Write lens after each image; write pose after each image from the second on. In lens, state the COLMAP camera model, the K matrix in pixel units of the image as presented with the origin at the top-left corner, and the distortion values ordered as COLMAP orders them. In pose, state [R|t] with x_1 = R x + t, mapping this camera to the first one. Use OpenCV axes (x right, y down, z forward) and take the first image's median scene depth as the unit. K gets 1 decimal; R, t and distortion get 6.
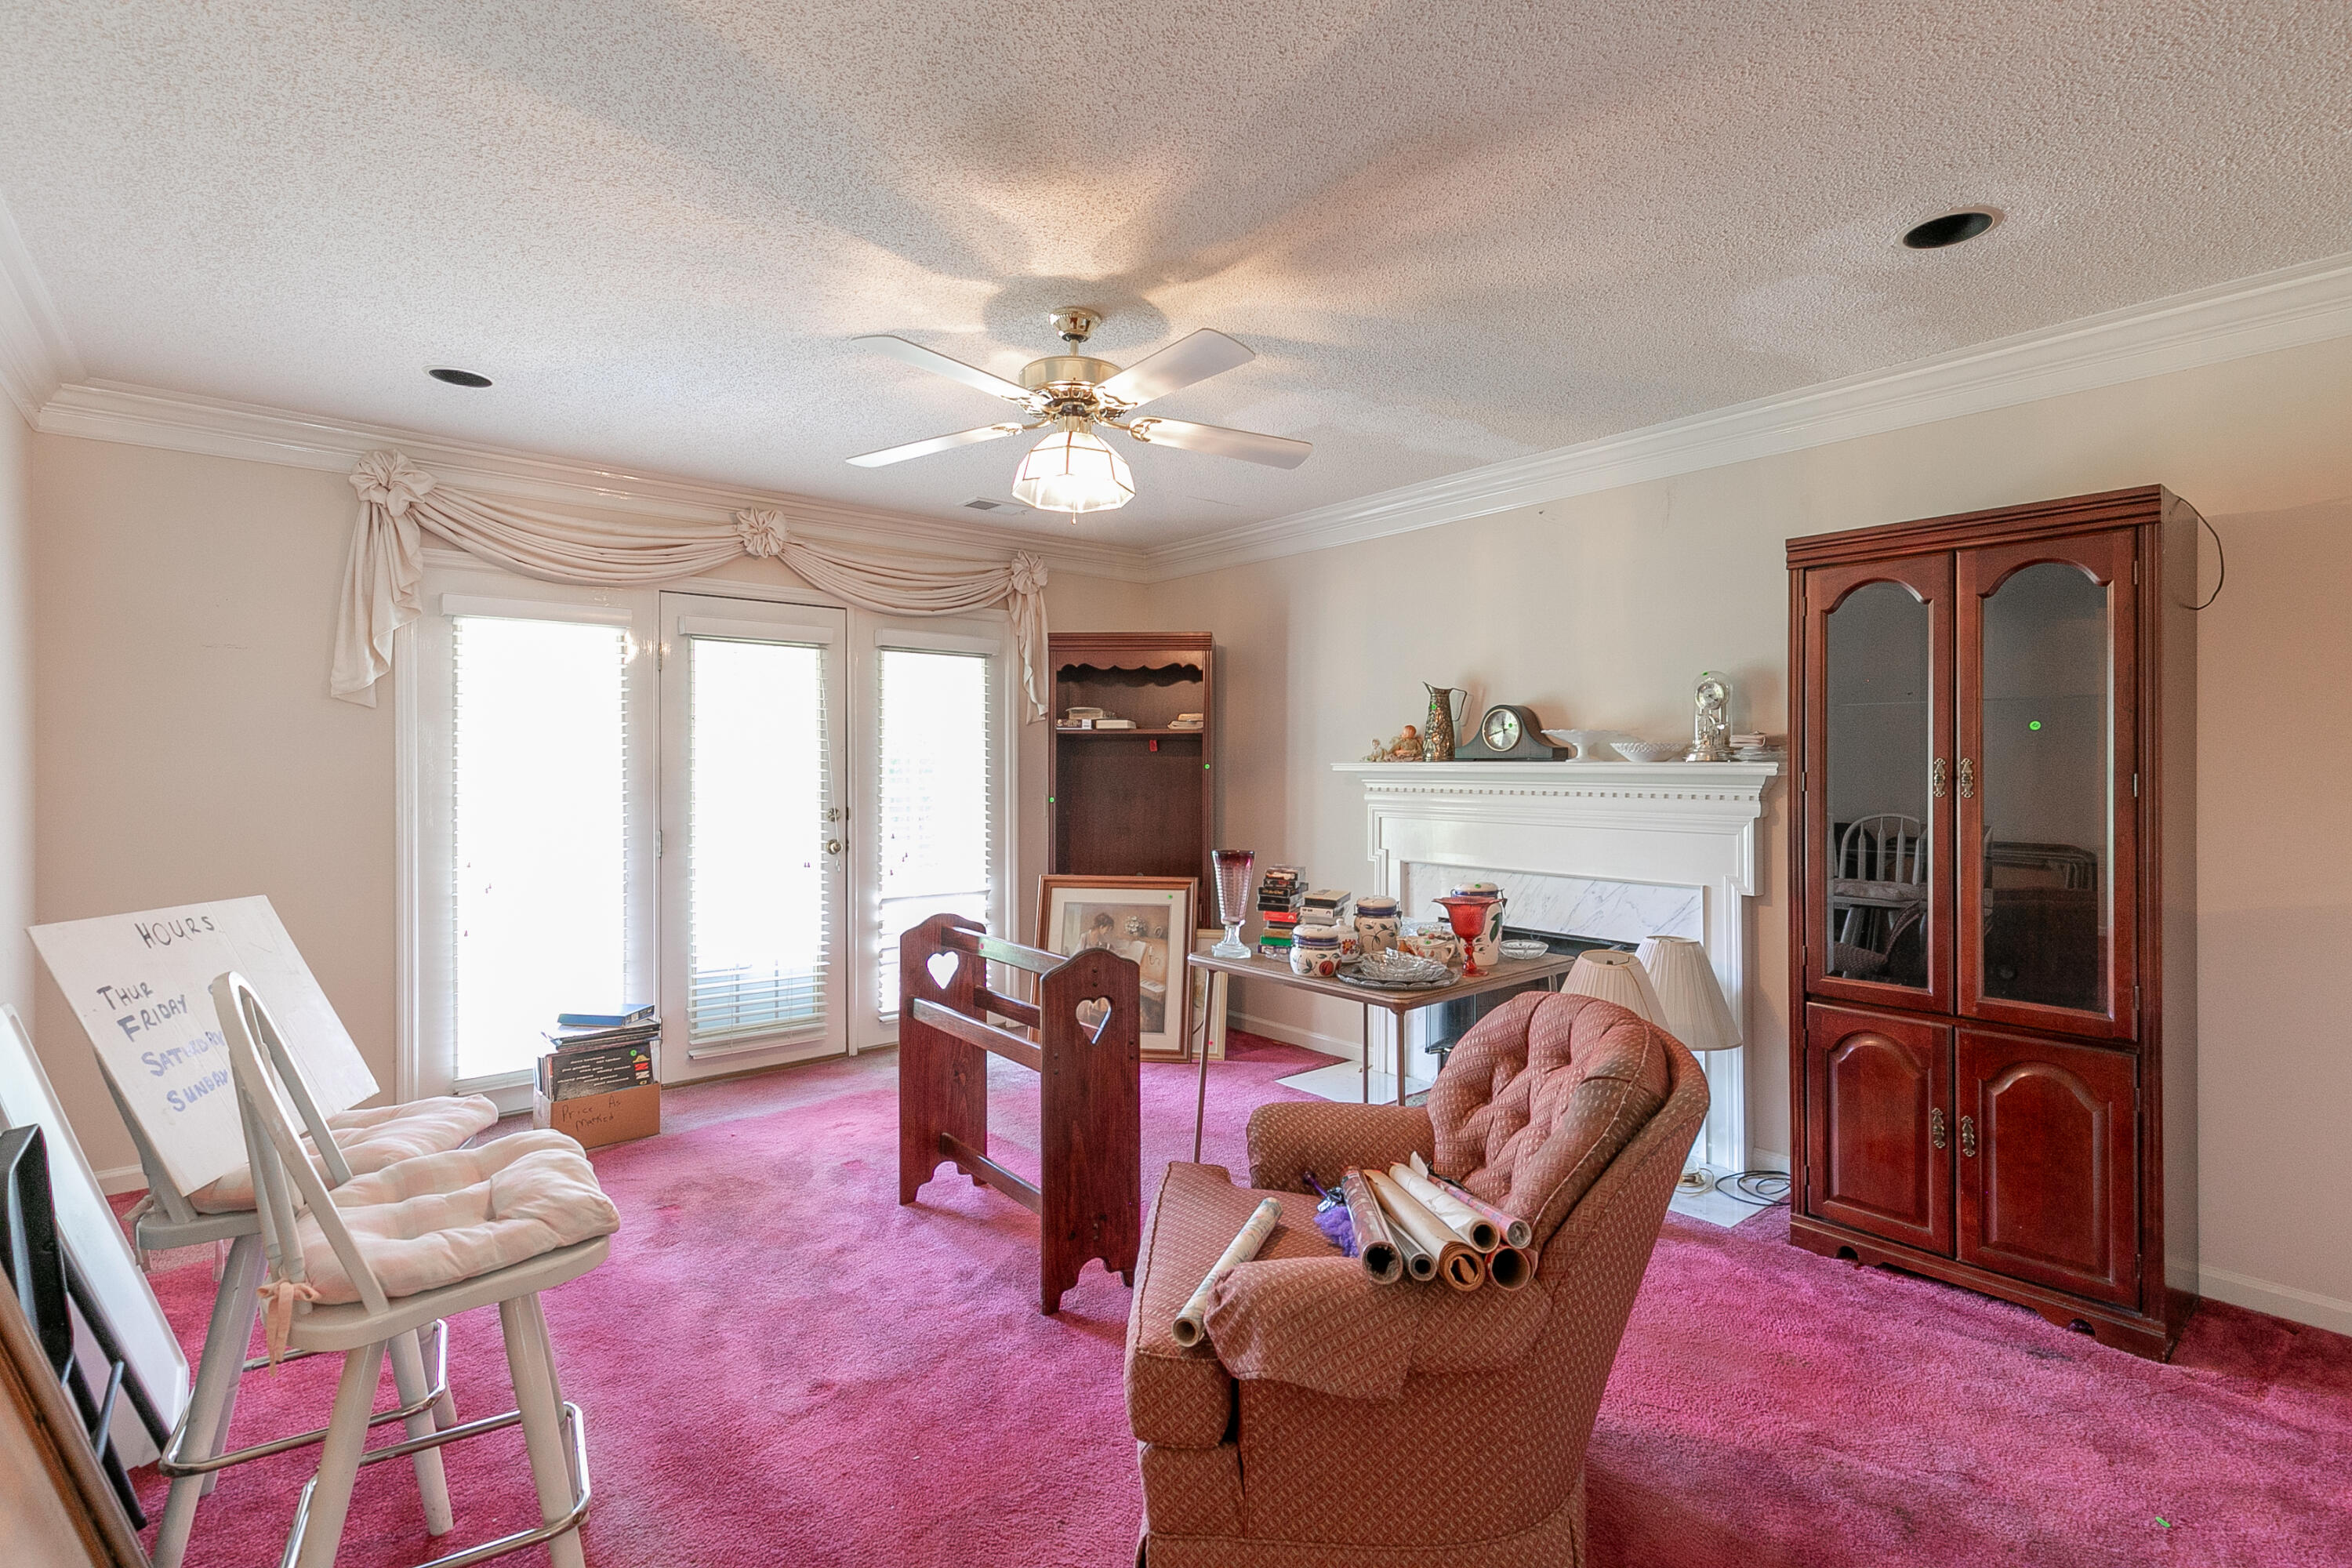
lens RADIAL K [[1065.0, 0, 1214.3], [0, 1065.0, 761.9], [0, 0, 1]] dist [0.006990, -0.002942]
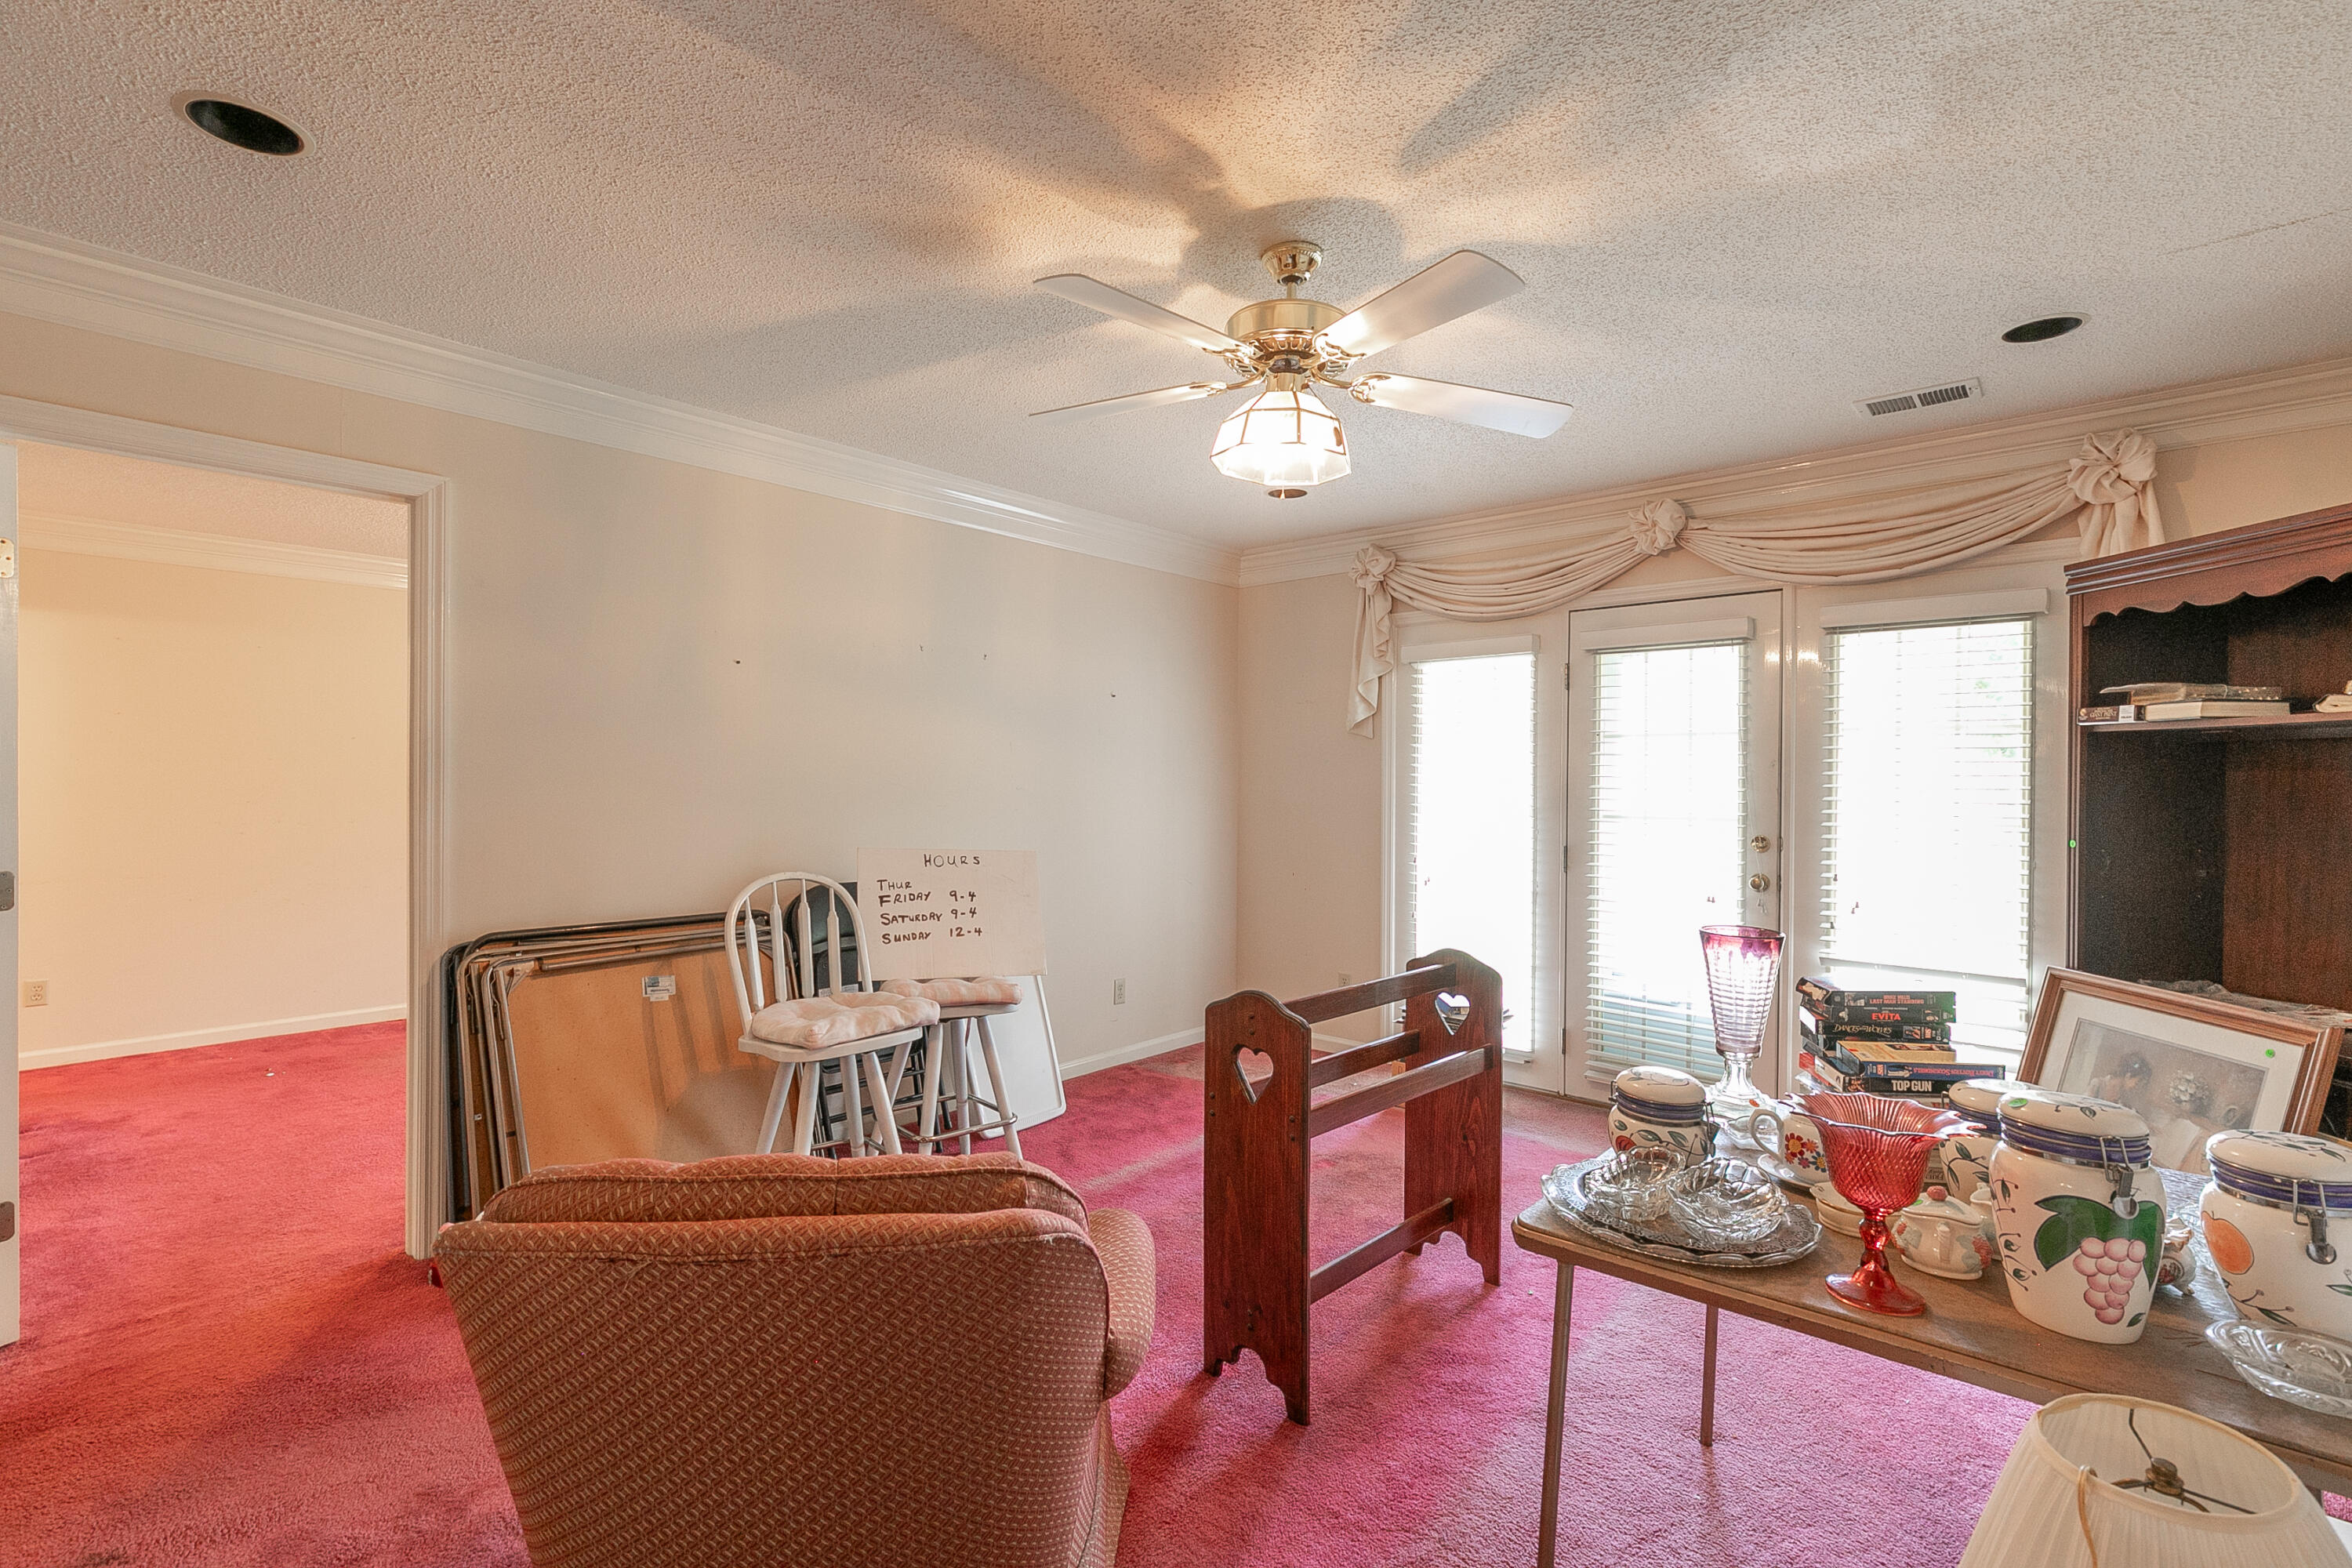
lens RADIAL K [[1065.0, 0, 1191.5], [0, 1065.0, 785.1], [0, 0, 1]] dist [0.006990, -0.002942]
pose [[0.132124, 0.006158, -0.991214, 0.408736], [-0.005315, 0.999971, 0.005504, 0.002140], [0.991219, 0.004542, 0.132152, 0.465490]]
